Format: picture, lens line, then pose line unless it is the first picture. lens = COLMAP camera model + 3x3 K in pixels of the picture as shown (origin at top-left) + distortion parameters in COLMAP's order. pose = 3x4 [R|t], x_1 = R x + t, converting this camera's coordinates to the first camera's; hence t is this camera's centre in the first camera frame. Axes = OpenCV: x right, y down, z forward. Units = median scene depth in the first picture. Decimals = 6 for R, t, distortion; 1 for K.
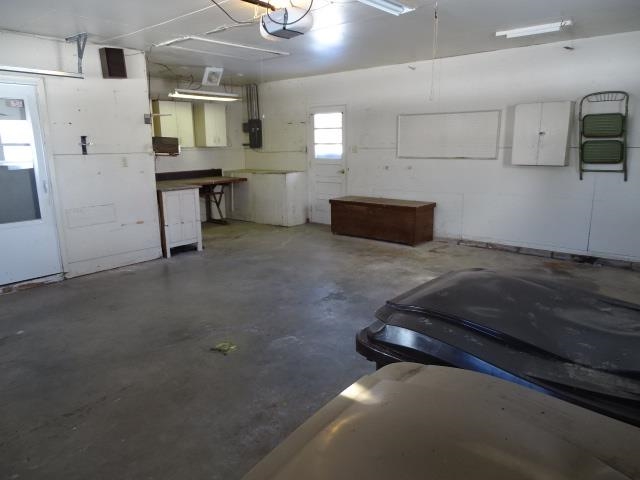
lens RADIAL K [[453.8, 0, 323.8], [0, 453.8, 239.8], [0, 0, 1]] dist [0.005578, -0.003019]
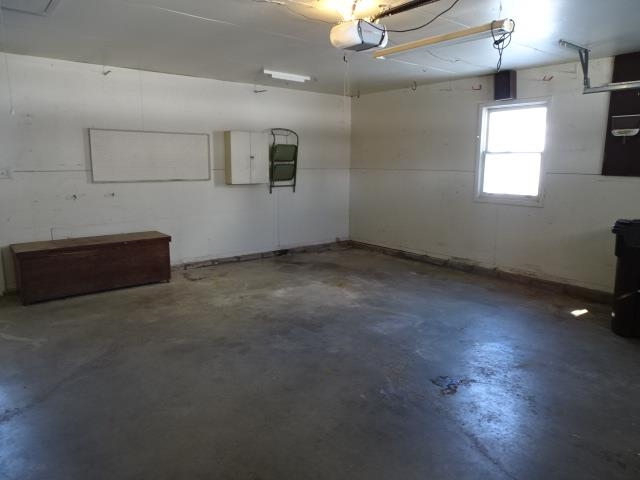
lens RADIAL K [[453.8, 0, 323.8], [0, 453.8, 239.8], [0, 0, 1]] dist [0.005578, -0.003019]
pose [[0.183860, -0.154447, 0.970743, -0.621944], [0.201419, 0.972542, 0.116584, -0.112558], [-0.962095, 0.174091, 0.209920, 0.548227]]
